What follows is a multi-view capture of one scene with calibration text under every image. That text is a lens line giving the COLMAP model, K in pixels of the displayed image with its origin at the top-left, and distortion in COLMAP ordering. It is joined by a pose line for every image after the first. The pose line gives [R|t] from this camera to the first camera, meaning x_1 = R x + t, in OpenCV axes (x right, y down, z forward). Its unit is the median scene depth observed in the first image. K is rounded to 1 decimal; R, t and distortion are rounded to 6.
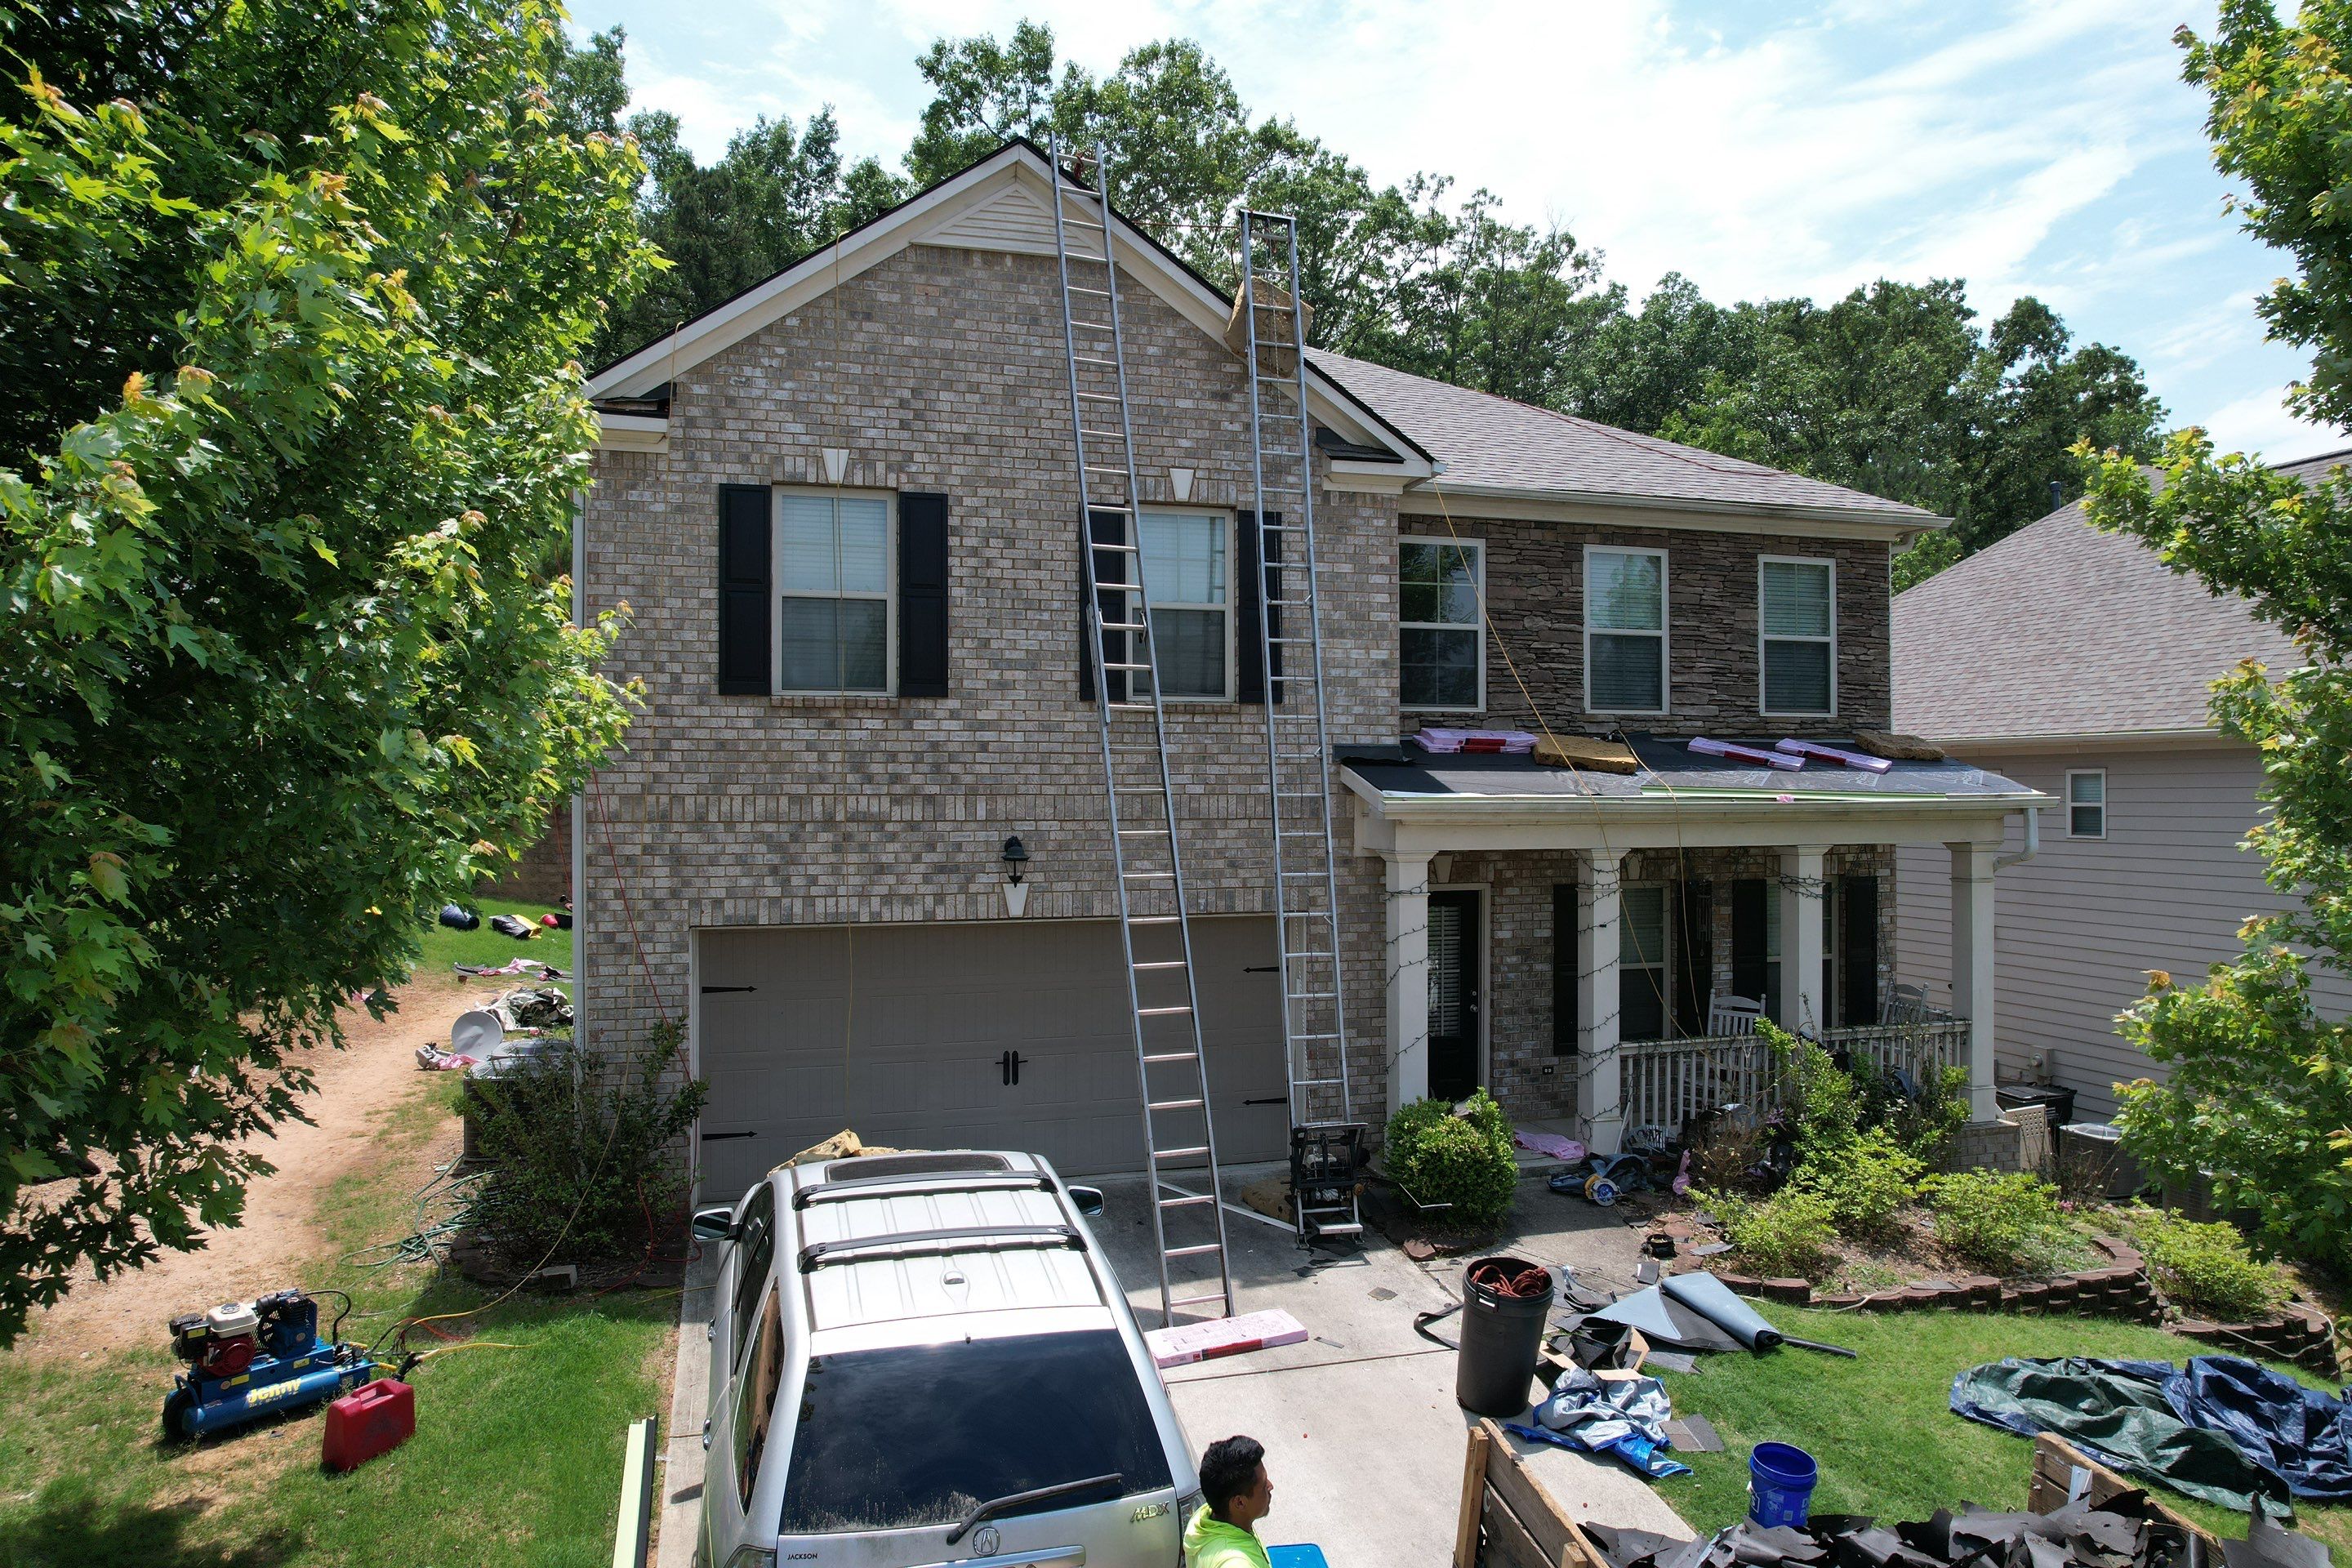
lens RADIAL K [[1502.6, 0, 1197.7], [0, 1502.6, 796.0], [0, 0, 1]] dist [-0.081335, 0.074106]
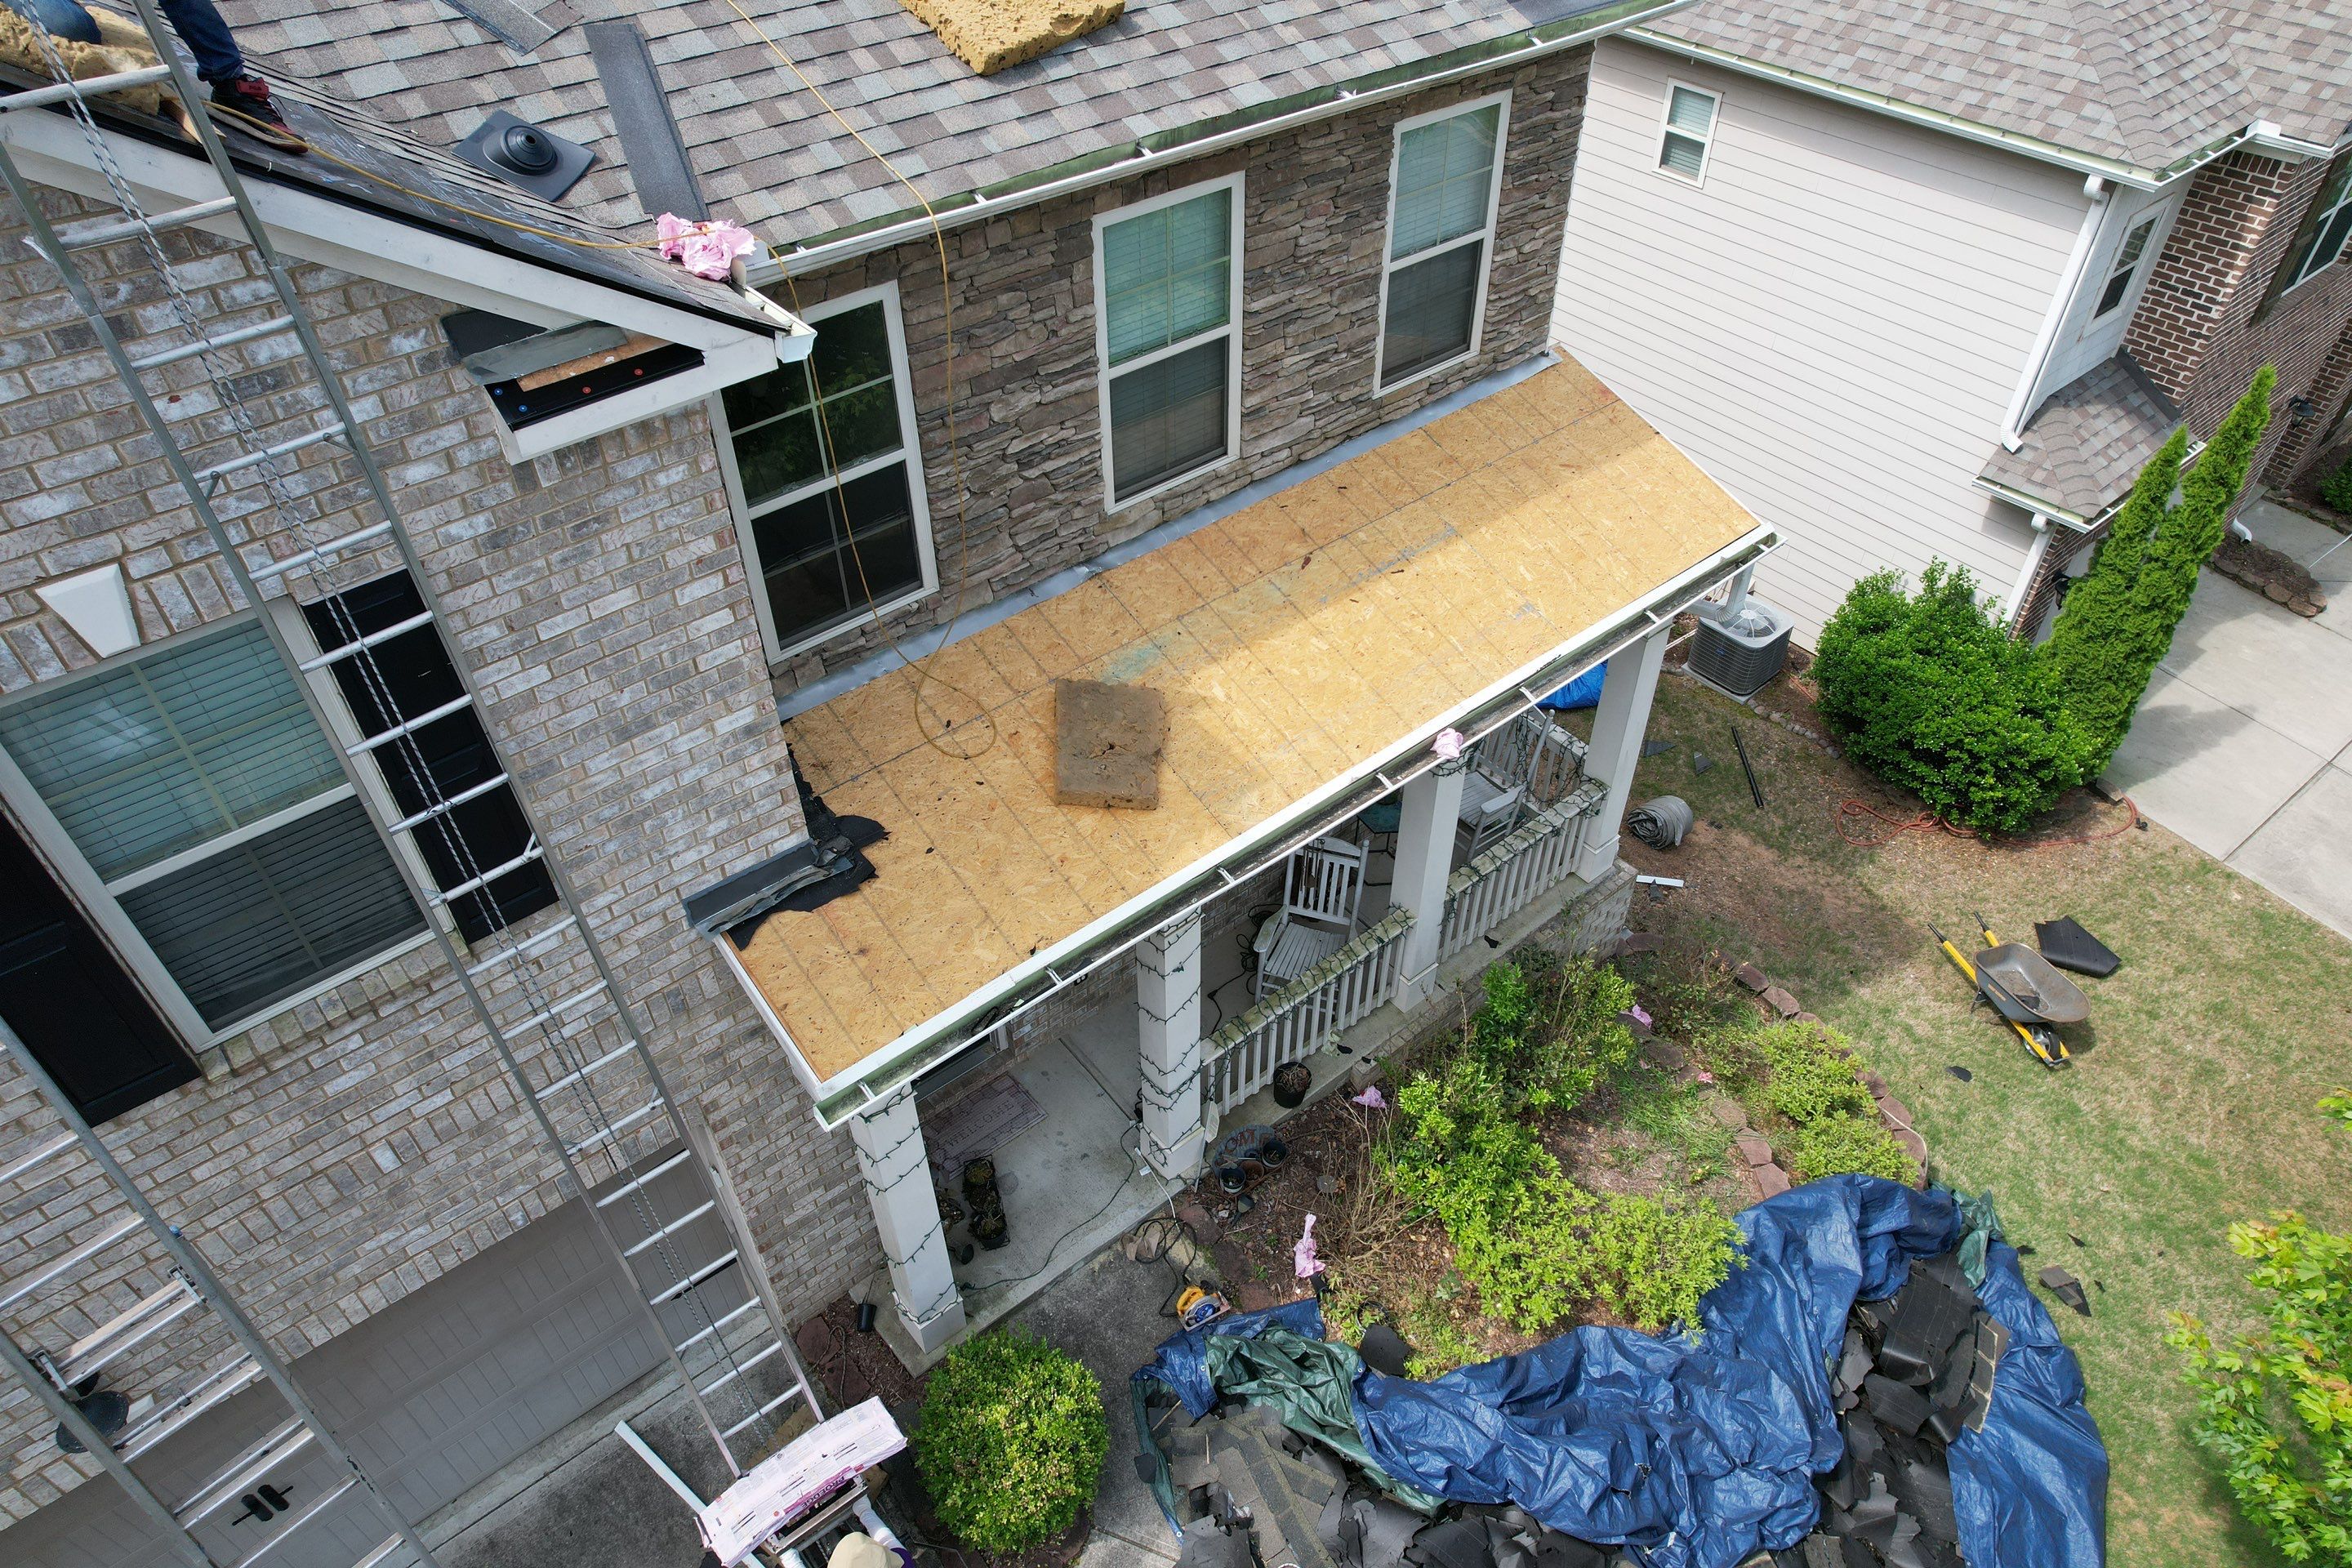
lens RADIAL K [[1502.6, 0, 1187.6], [0, 1502.6, 784.0], [0, 0, 1]] dist [-0.081335, 0.074106]
pose [[0.920487, -0.264909, 0.287275, 0.121976], [0.003533, 0.740757, 0.671764, -0.431588], [-0.390757, -0.617335, 0.682793, 0.662480]]
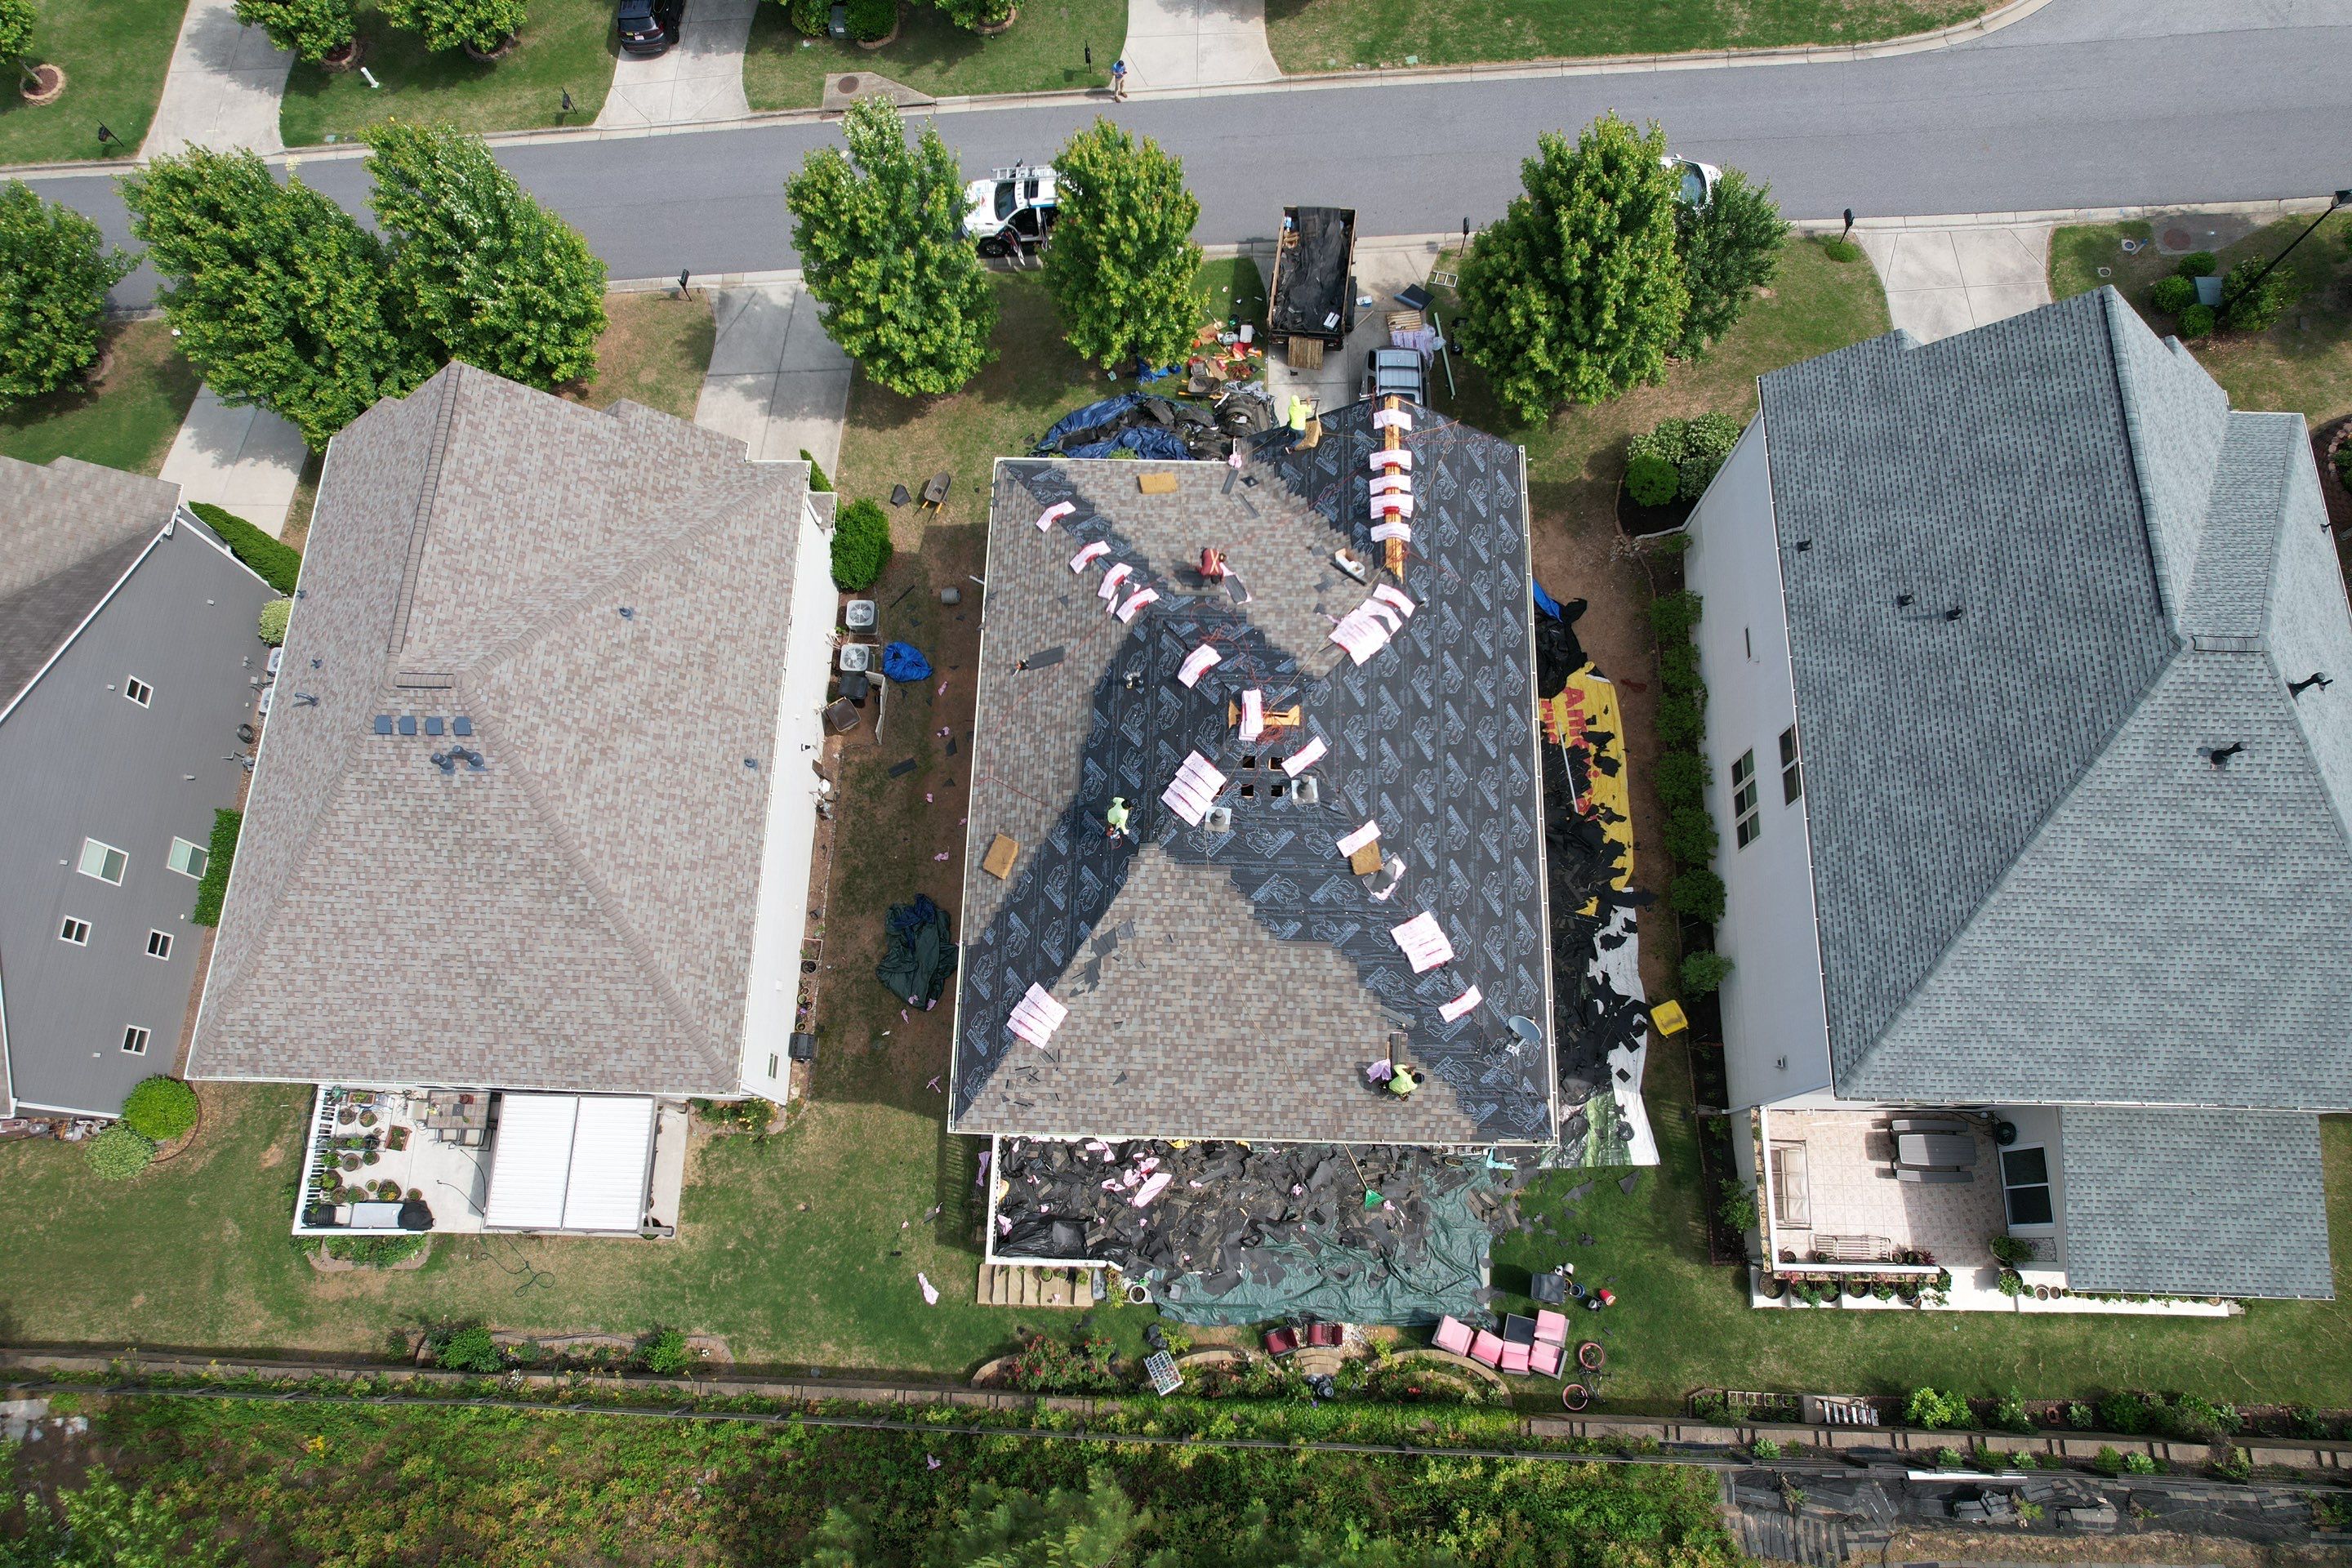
lens RADIAL K [[1502.6, 0, 1193.2], [0, 1502.6, 785.0], [0, 0, 1]] dist [-0.081335, 0.074106]
pose [[-0.951960, -0.291751, 0.093025, -0.249428], [0.000836, 0.301305, 0.953528, -3.076880], [-0.306222, 0.907798, -0.286586, 2.699303]]
